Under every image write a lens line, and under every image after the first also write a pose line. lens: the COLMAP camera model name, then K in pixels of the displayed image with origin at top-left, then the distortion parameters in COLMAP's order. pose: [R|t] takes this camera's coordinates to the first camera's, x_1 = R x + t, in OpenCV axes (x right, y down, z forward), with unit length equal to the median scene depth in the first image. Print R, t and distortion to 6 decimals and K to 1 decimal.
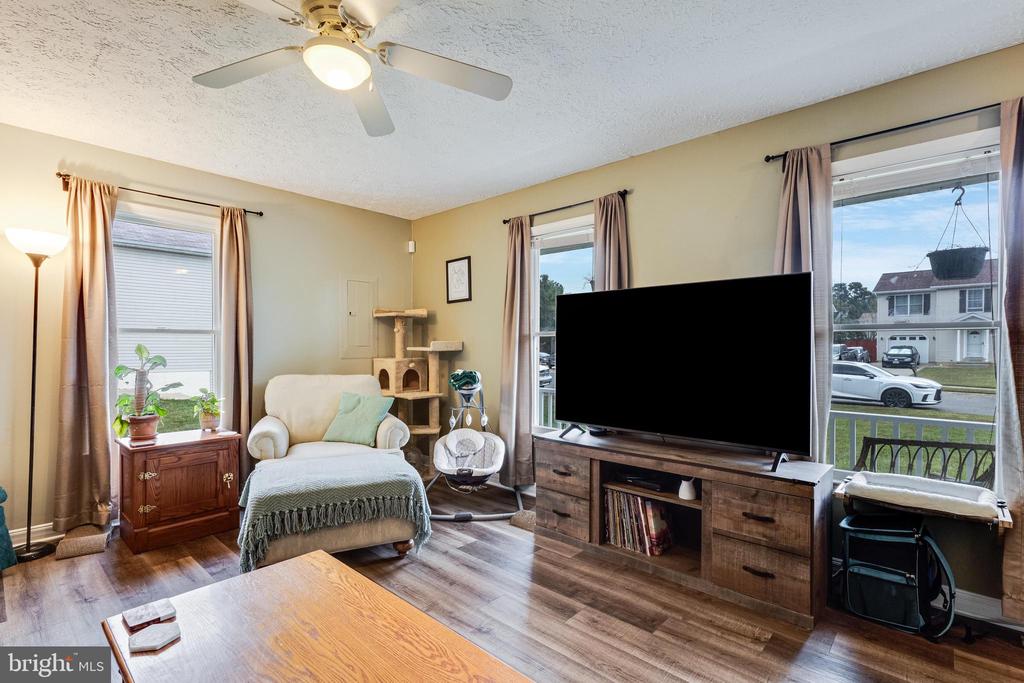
lens RADIAL K [[472.4, 0, 513.5], [0, 472.4, 337.6], [0, 0, 1]] dist [0.001220, 0.000541]
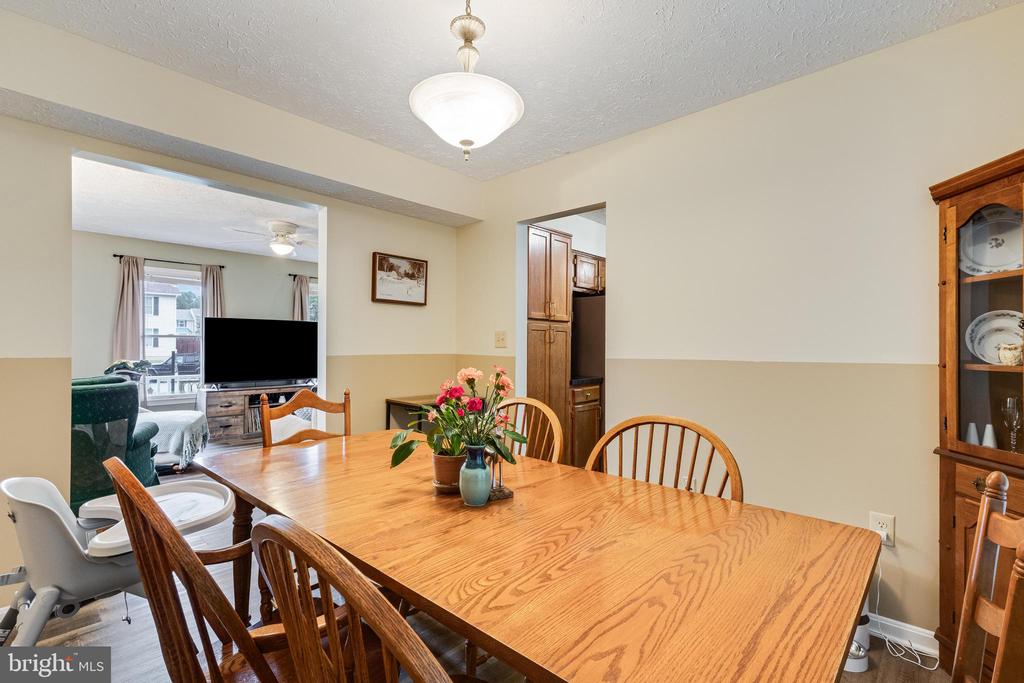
lens RADIAL K [[472.4, 0, 513.5], [0, 472.4, 337.6], [0, 0, 1]] dist [0.001220, 0.000541]
pose [[0.000708, 0.013309, 0.999911, -1.970187], [-0.012021, 0.999839, -0.013300, 0.000880], [-0.999927, -0.012011, 0.000868, -0.247081]]
